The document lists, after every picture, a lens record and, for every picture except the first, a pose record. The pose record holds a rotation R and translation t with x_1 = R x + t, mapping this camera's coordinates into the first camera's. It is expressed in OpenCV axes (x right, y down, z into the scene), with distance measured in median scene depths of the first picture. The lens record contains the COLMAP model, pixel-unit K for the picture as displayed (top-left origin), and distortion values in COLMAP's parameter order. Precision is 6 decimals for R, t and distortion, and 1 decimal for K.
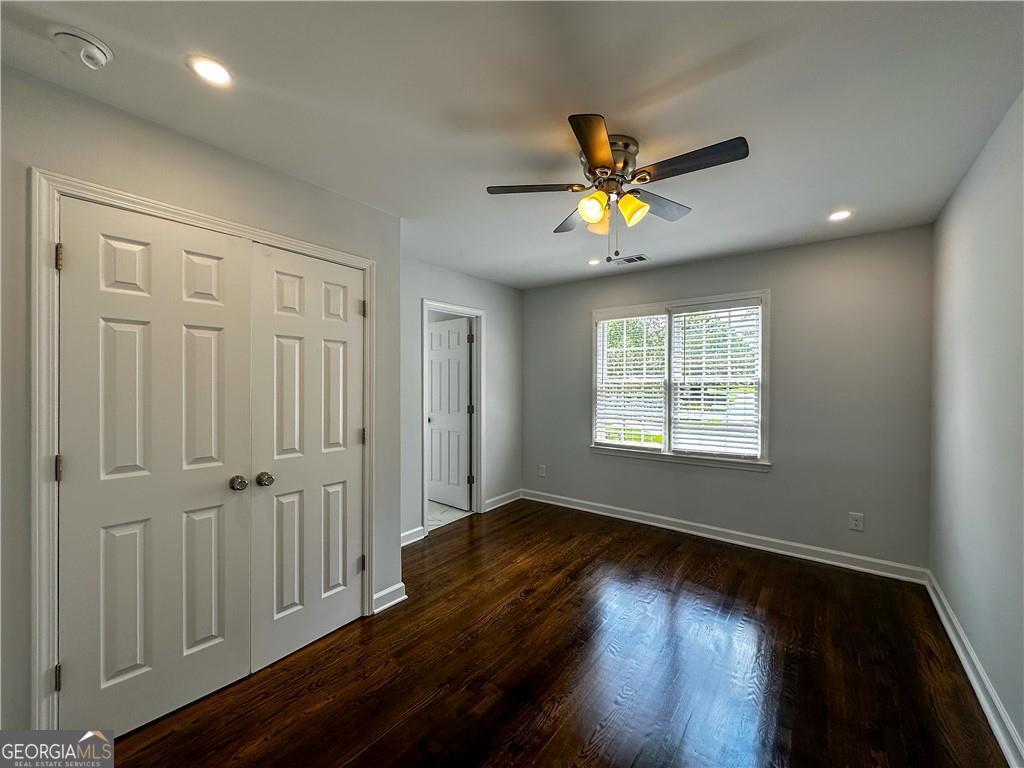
lens RADIAL K [[411.3, 0, 512.0], [0, 411.3, 384.0], [0, 0, 1]] dist [-0.000570, -0.000030]
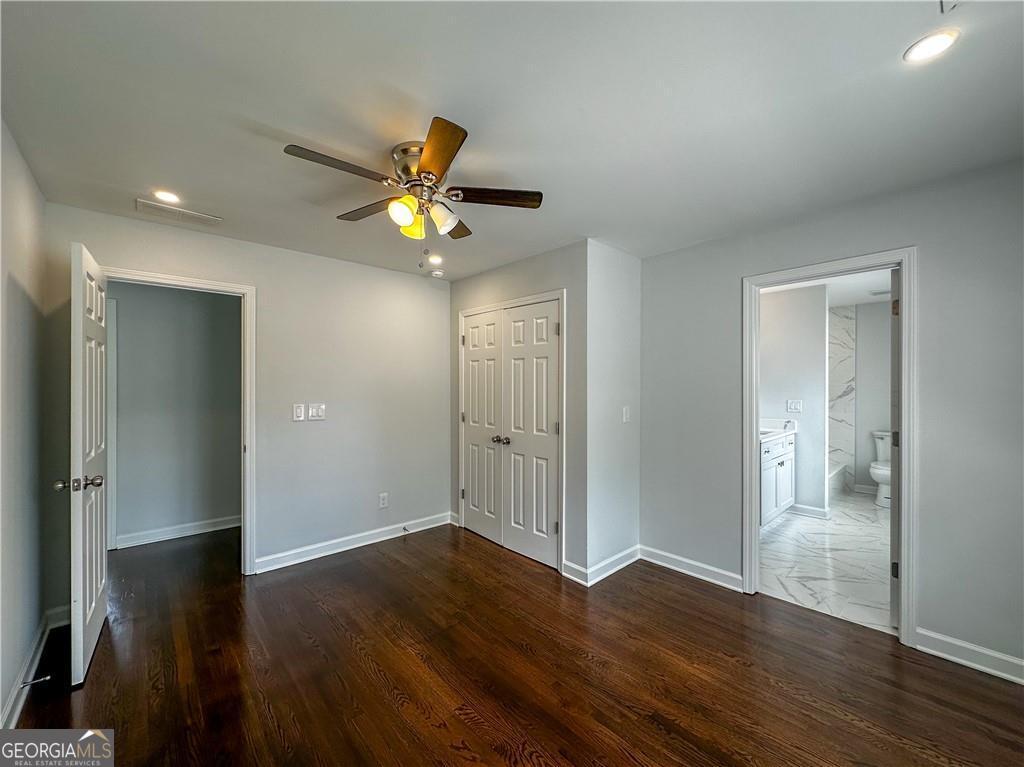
lens RADIAL K [[409.9, 0, 512.0], [0, 409.9, 383.5], [0, 0, 1]] dist [-0.000407, -0.000192]
pose [[-0.178013, -0.003864, -0.984021, 0.977111], [-0.008429, 0.999962, -0.002401, -0.010551], [0.983992, 0.007866, -0.178039, 1.152757]]
